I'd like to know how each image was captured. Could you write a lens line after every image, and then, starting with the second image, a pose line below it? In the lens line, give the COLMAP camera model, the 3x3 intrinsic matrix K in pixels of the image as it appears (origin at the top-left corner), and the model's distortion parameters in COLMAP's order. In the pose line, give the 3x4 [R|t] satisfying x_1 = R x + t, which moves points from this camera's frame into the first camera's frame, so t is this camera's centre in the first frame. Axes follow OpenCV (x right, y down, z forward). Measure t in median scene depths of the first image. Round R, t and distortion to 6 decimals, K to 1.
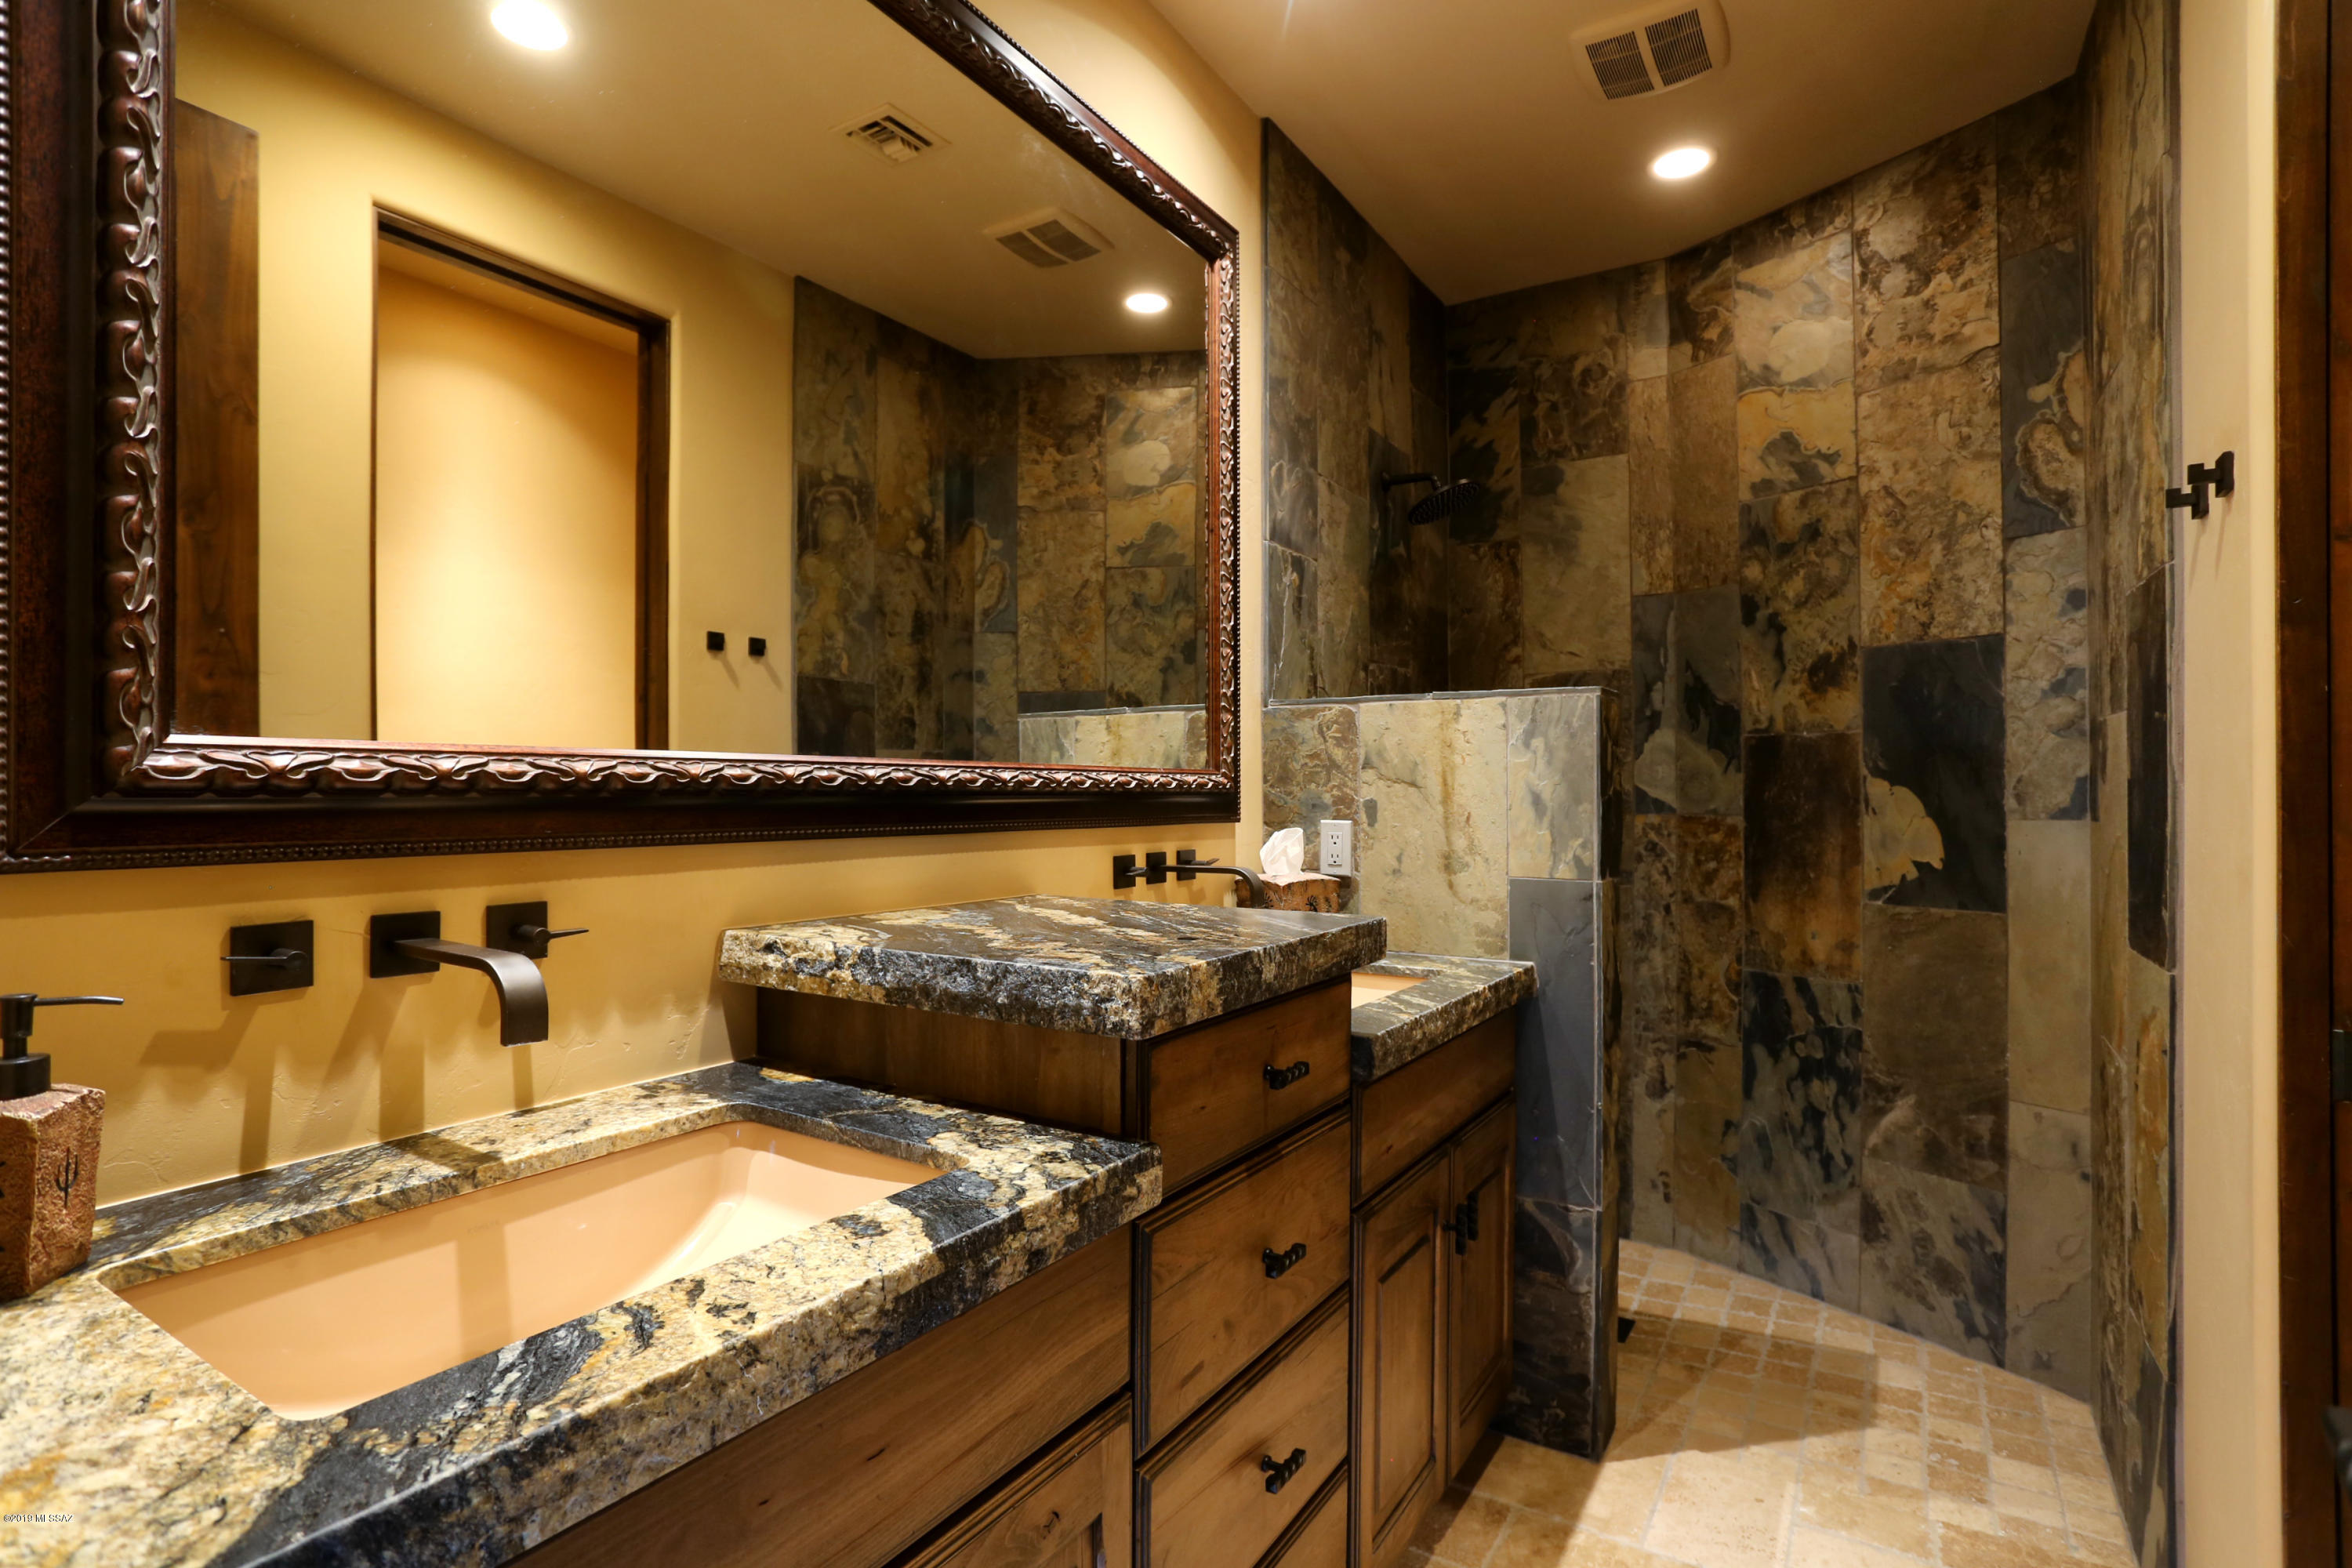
lens RADIAL K [[1133.3, 0, 1174.9], [0, 1133.3, 797.4], [0, 0, 1]] dist [0.005864, 0.000465]
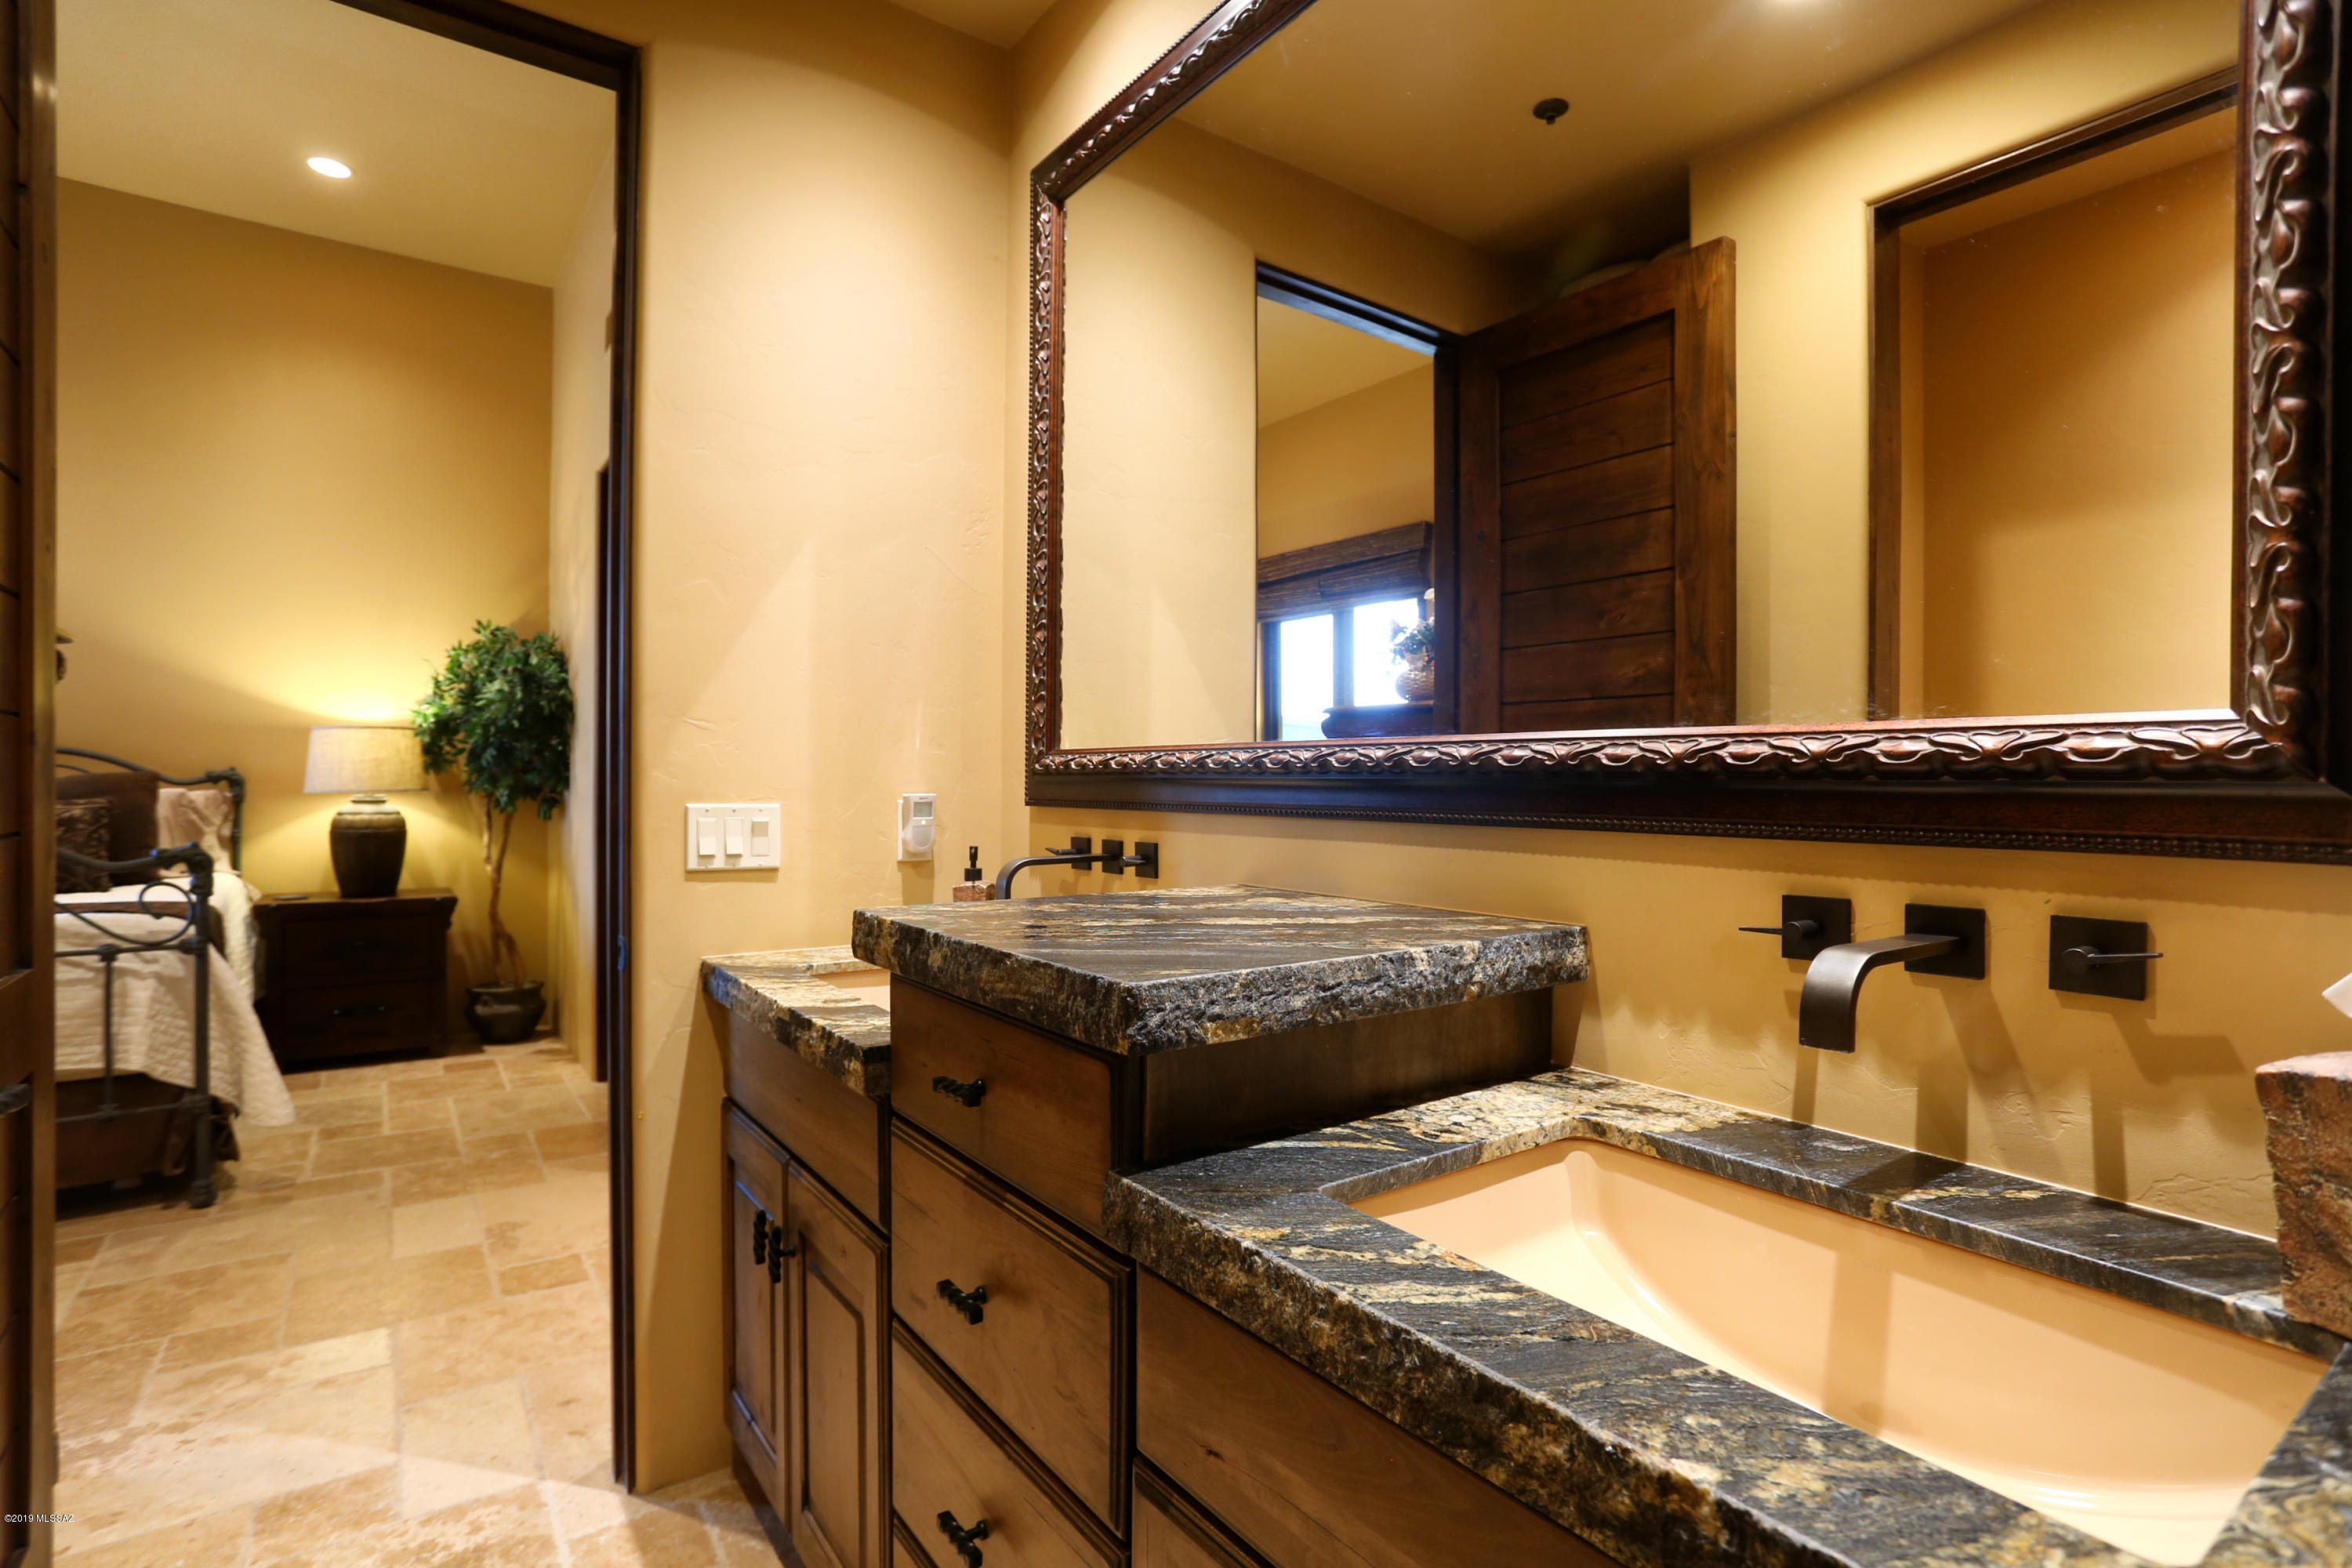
lens RADIAL K [[1133.3, 0, 1176.7], [0, 1133.3, 778.4], [0, 0, 1]] dist [0.005864, 0.000465]
pose [[-0.373634, -0.011709, -0.927502, 0.796663], [-0.003557, 0.999931, -0.011191, 0.009976], [0.927569, -0.000882, -0.373650, 1.377884]]
